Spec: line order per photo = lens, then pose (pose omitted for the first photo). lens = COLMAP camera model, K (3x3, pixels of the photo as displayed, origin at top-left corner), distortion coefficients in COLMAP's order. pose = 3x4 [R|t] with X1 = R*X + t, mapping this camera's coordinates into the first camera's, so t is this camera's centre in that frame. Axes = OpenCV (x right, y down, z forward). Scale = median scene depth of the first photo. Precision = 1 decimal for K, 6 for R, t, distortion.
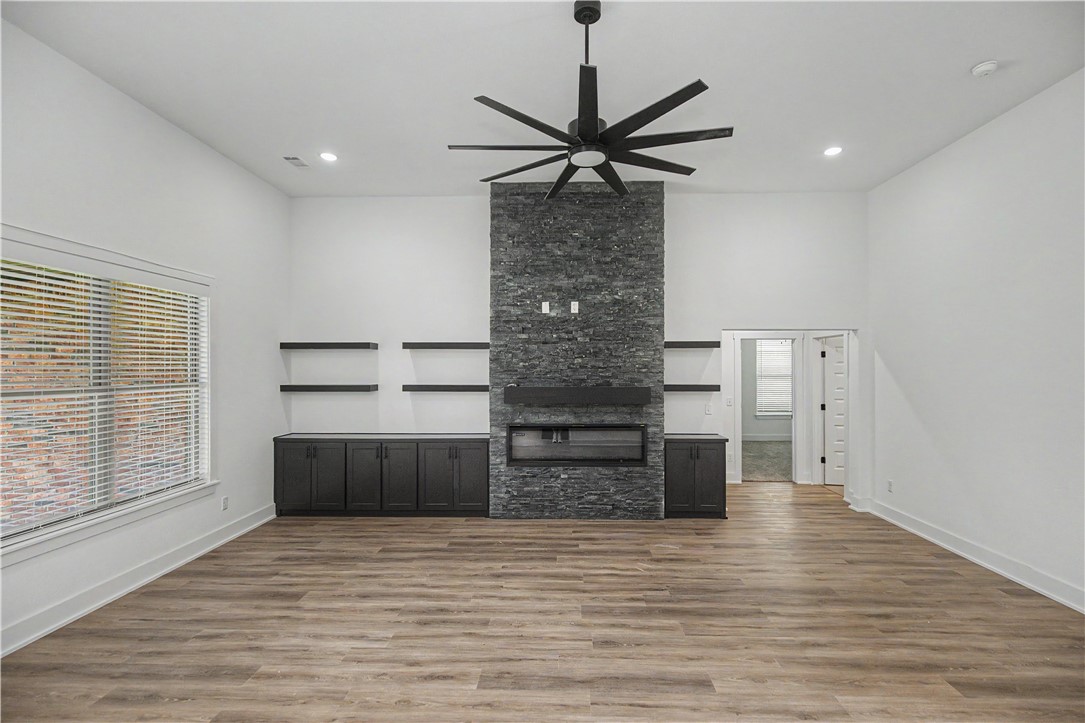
lens RADIAL K [[499.3, 0, 550.3], [0, 499.3, 361.7], [0, 0, 1]] dist [0.002936, -0.000357]
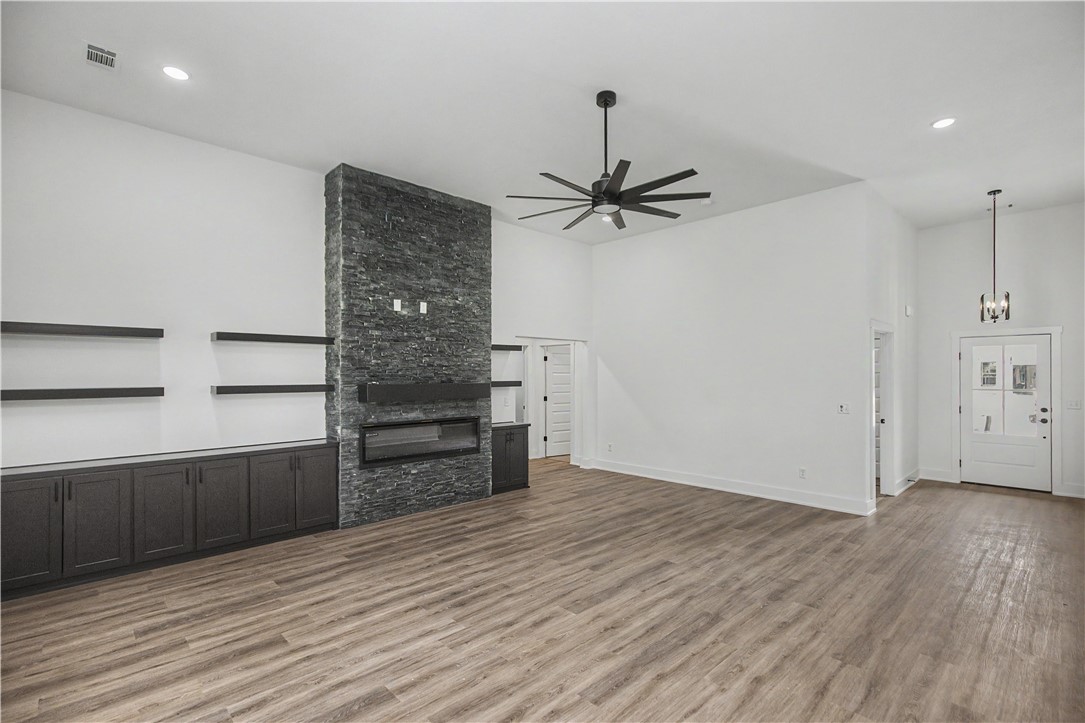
lens RADIAL K [[506.5, 0, 548.8], [0, 506.5, 369.3], [0, 0, 1]] dist [0.007364, -0.001072]
pose [[0.697464, 0.004732, 0.716604, -0.535910], [-0.005832, 0.999983, -0.000927, 0.019110], [-0.716596, -0.003533, 0.697479, 0.078678]]
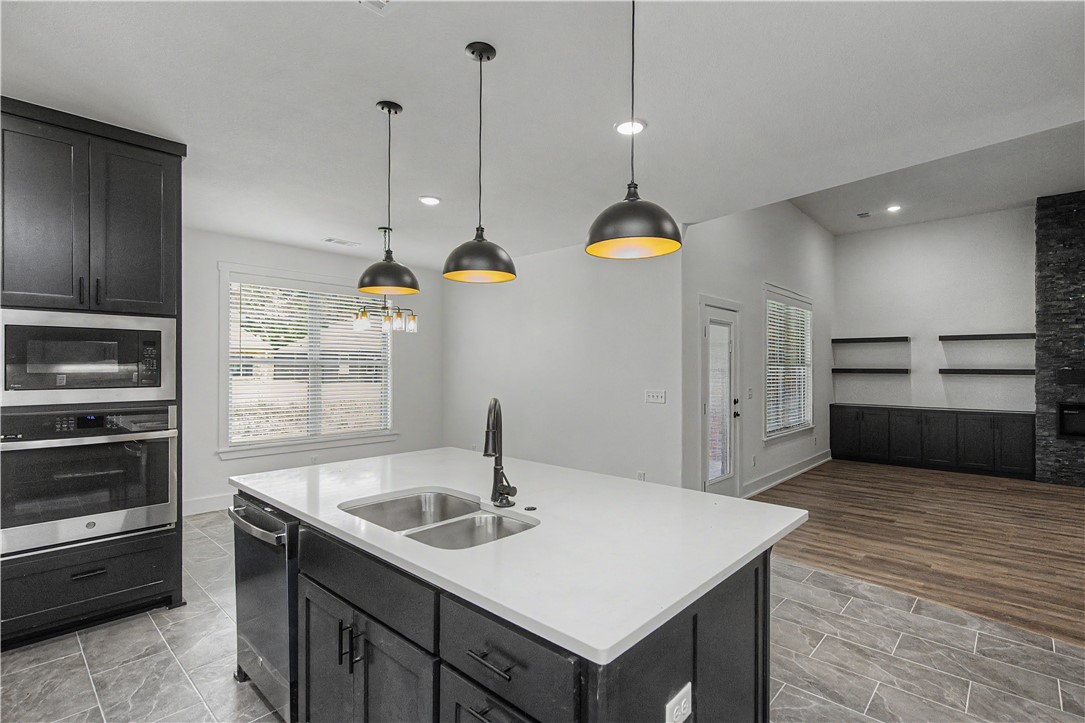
lens RADIAL K [[499.3, 0, 554.1], [0, 499.3, 365.9], [0, 0, 1]] dist [0.002936, -0.000357]
pose [[0.755028, 0.001920, -0.655690, -0.211164], [0.001886, 0.999985, 0.005099, 0.031934], [0.655690, -0.005087, 0.755013, -0.666623]]
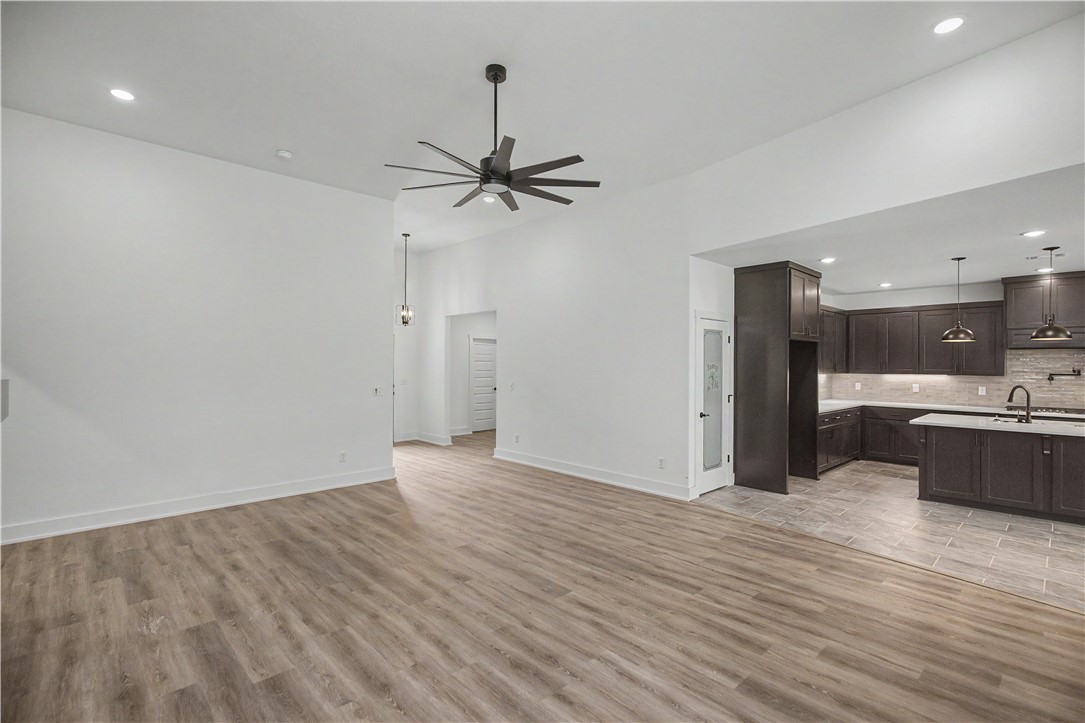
lens RADIAL K [[499.3, 0, 553.0], [0, 499.3, 364.2], [0, 0, 1]] dist [0.002936, -0.000357]
pose [[-0.717206, -0.002951, 0.696855, -0.494254], [-0.010726, 0.999919, -0.006805, 0.031570], [-0.696779, -0.012355, -0.717180, 0.957747]]
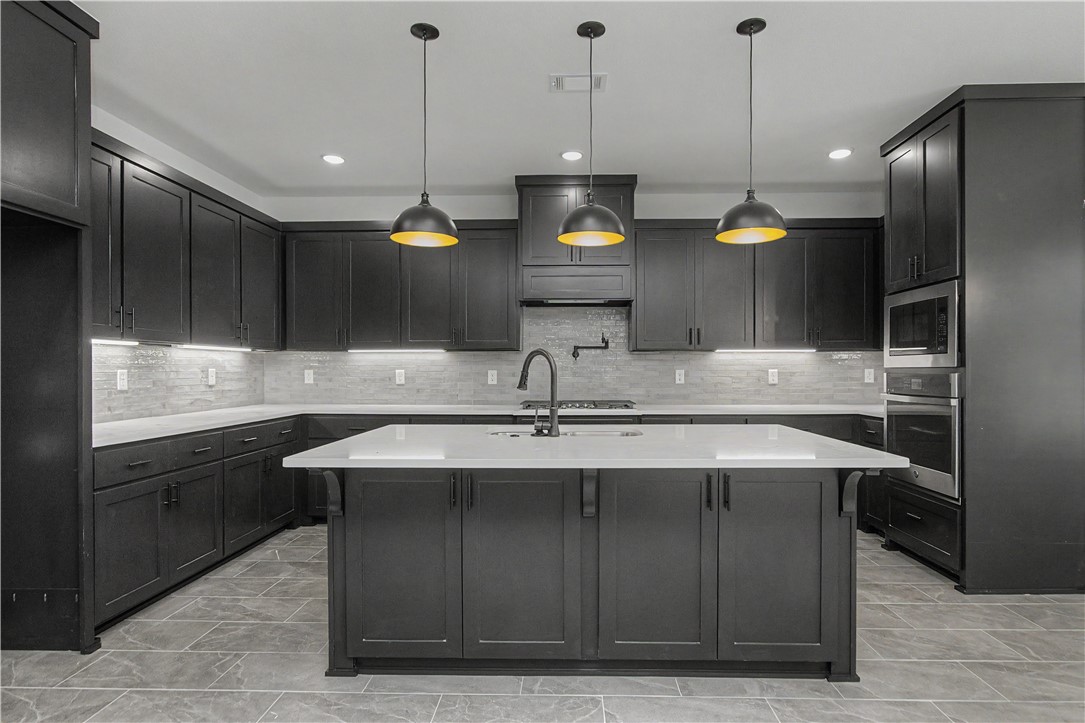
lens RADIAL K [[588.5, 0, 555.2], [0, 588.5, 373.5], [0, 0, 1]] dist [-0.001306, 0.002192]
pose [[-0.999976, 0.001655, -0.006720, -0.476115], [0.001666, 0.999997, -0.001641, 0.079094], [0.006717, -0.001652, -0.999976, 0.084468]]
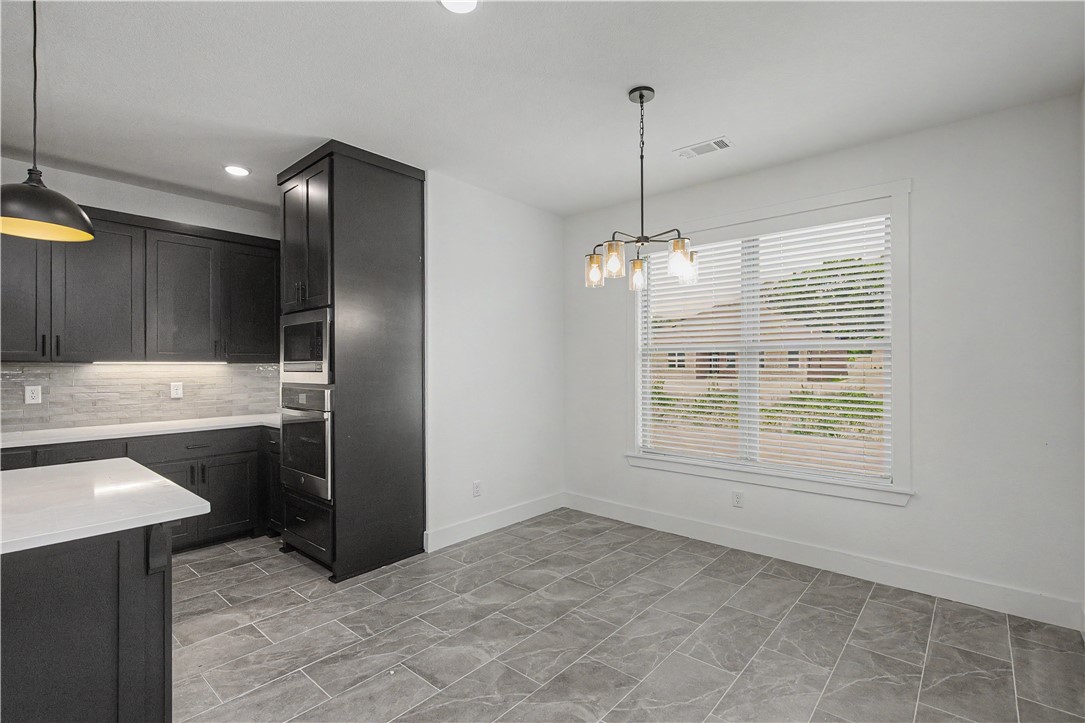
lens RADIAL K [[499.3, 0, 551.8], [0, 499.3, 365.2], [0, 0, 1]] dist [0.002936, -0.000357]
pose [[-0.626928, 0.001817, -0.779075, -0.601359], [0.010599, 0.999925, -0.006197, 0.055917], [0.779005, -0.012142, -0.626900, 0.052194]]
